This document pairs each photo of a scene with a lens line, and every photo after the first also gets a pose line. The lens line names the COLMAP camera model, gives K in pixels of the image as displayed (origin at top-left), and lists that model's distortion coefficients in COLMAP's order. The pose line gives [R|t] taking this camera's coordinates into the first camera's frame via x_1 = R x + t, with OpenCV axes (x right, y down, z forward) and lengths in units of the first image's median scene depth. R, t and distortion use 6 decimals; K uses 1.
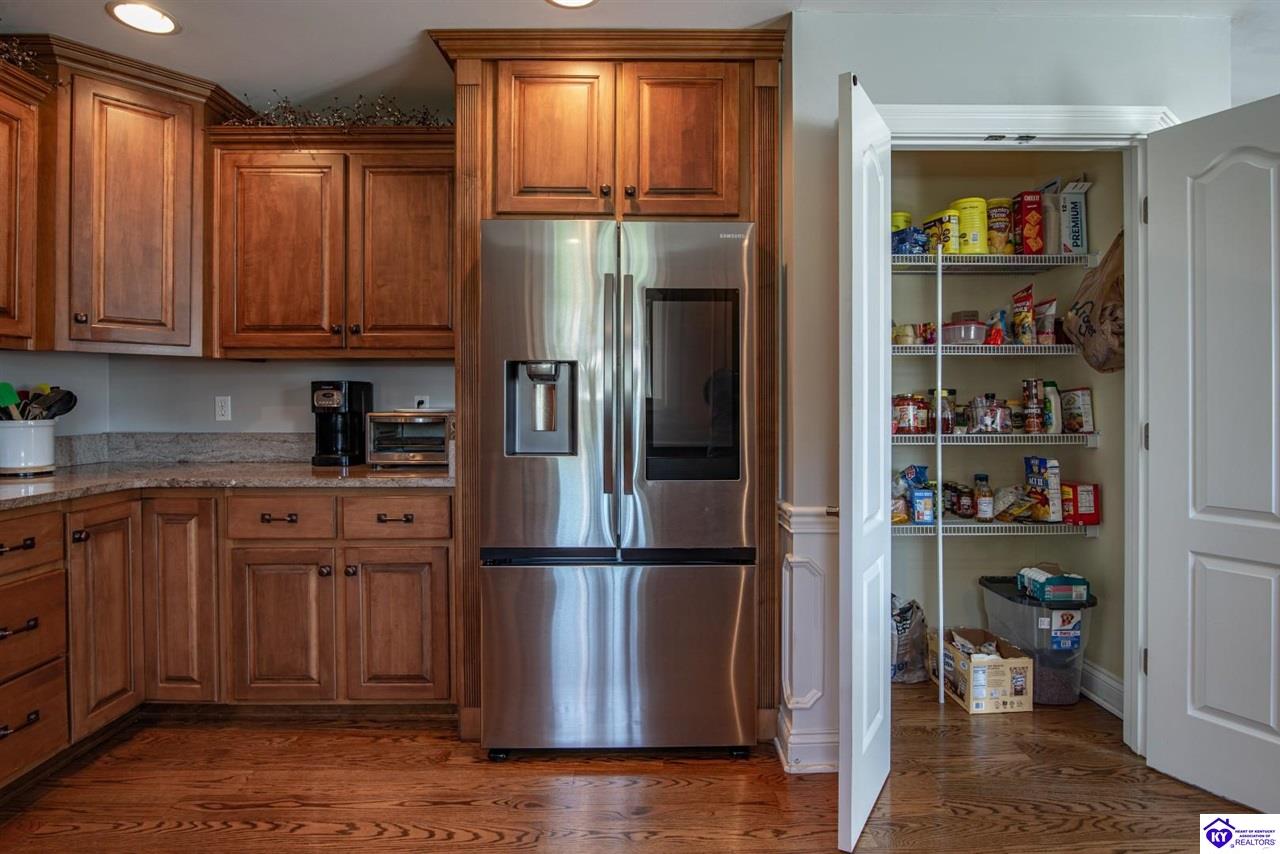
lens RADIAL K [[666.8, 0, 643.9], [0, 666.8, 404.1], [0, 0, 1]] dist [-0.000901, -0.000563]
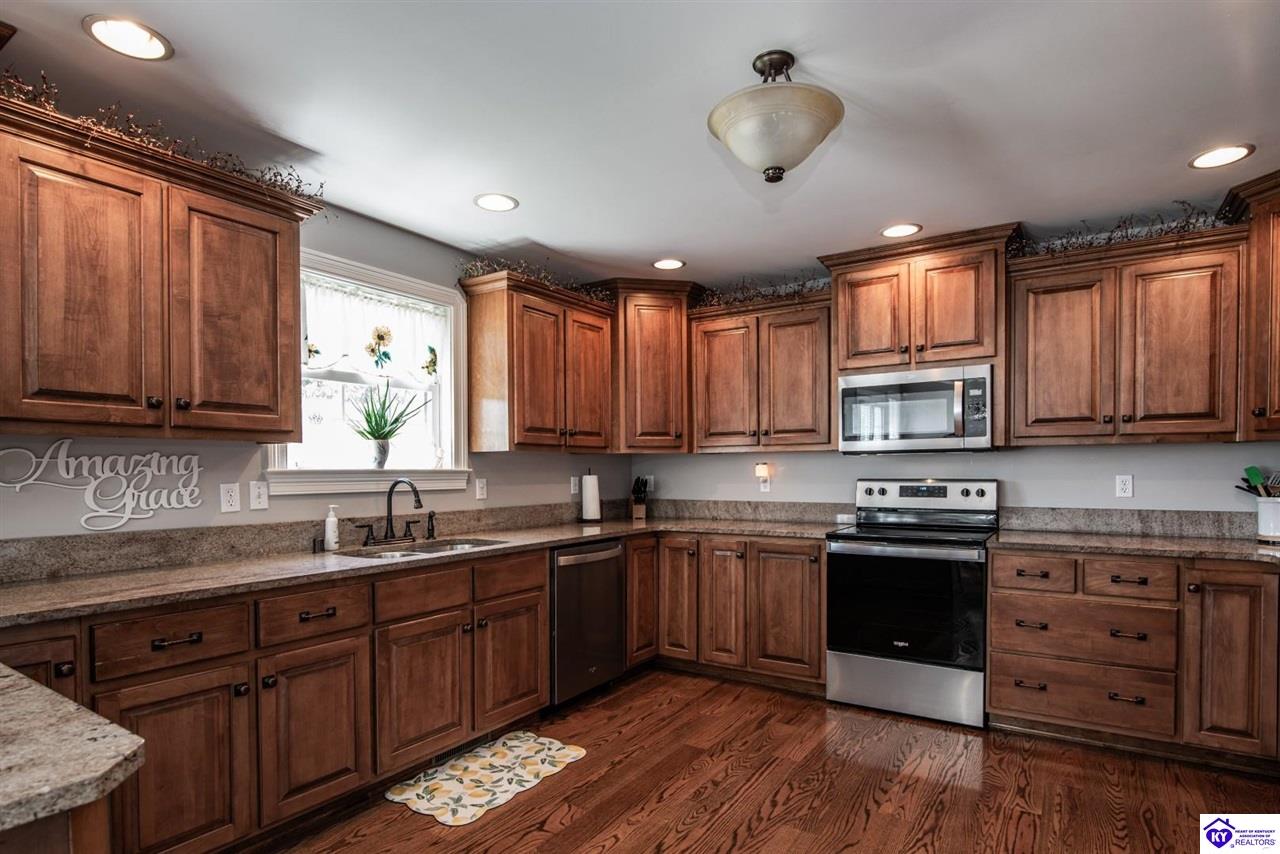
lens RADIAL K [[672.9, 0, 643.8], [0, 672.9, 479.4], [0, 0, 1]] dist [-0.002969, -0.000657]
pose [[-0.560640, 0.016585, -0.827894, 0.893665], [0.003508, 0.999838, 0.017655, -0.041603], [0.828052, 0.006994, -0.560607, 0.919351]]
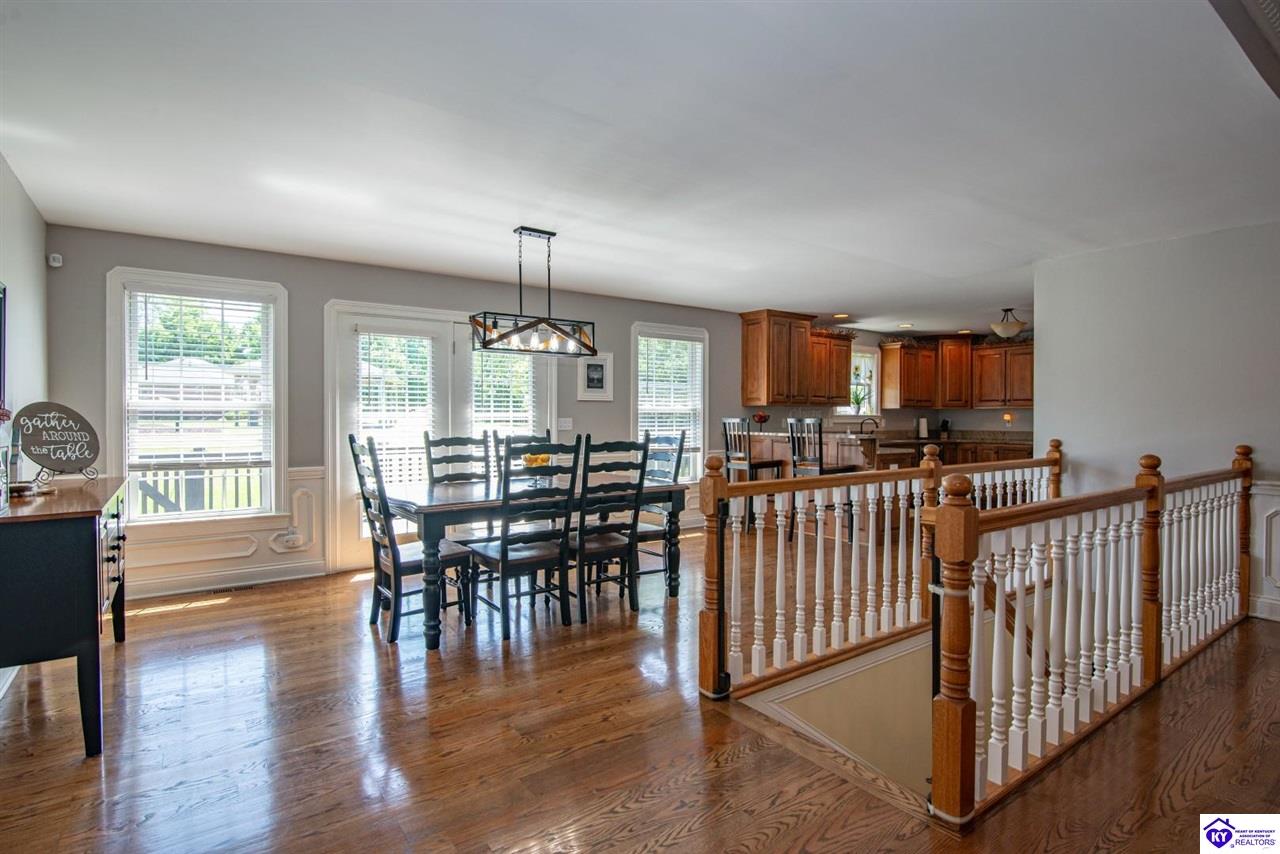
lens RADIAL K [[680.5, 0, 636.0], [0, 680.5, 425.7], [0, 0, 1]] dist [-0.001692, -0.000176]
pose [[-0.805268, 0.006037, -0.592881, 4.040044], [-0.003758, 0.999876, 0.015285, -0.031690], [0.592900, 0.014537, -0.805145, 2.427078]]
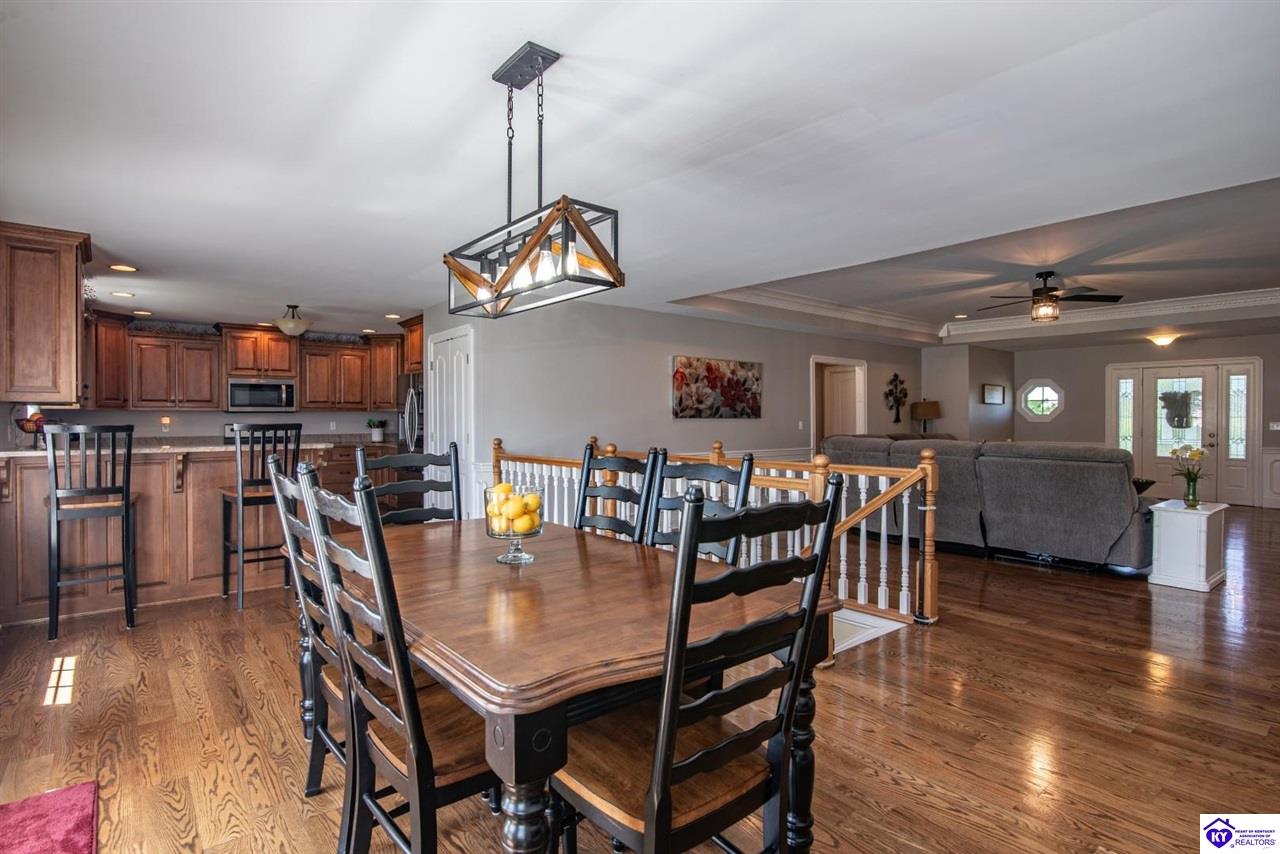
lens RADIAL K [[680.5, 0, 636.0], [0, 680.5, 425.7], [0, 0, 1]] dist [-0.001692, -0.000176]
pose [[0.596175, 0.007649, -0.802818, 4.024703], [-0.001782, 0.999965, 0.008205, -0.035267], [0.802853, -0.003461, 0.596168, -0.203537]]
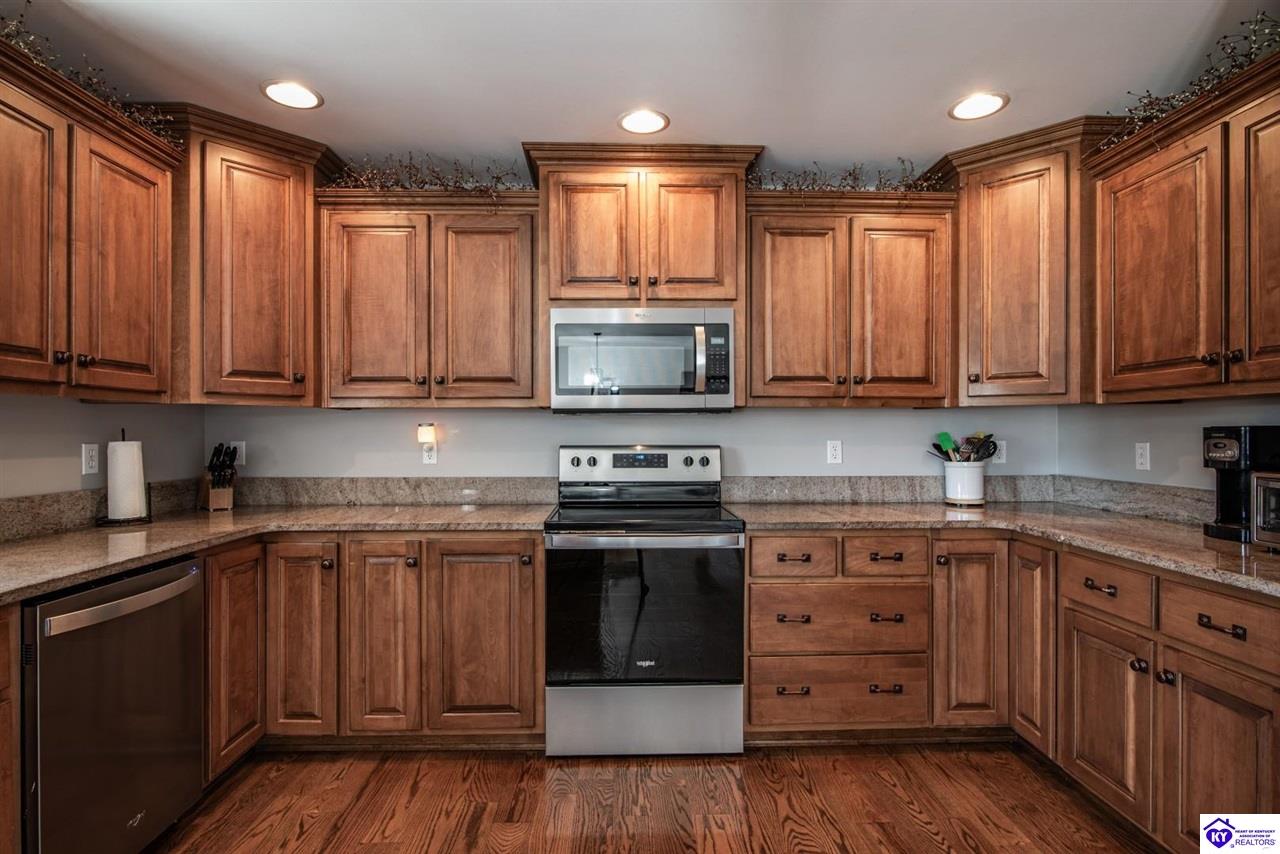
lens RADIAL K [[650.3, 0, 635.0], [0, 650.3, 432.8], [0, 0, 1]] dist [-0.014080, 0.000353]
pose [[0.008799, 0.002397, -0.999958, 0.360595], [-0.003220, 0.999992, 0.002369, -0.038573], [0.999956, 0.003199, 0.008806, 0.464518]]
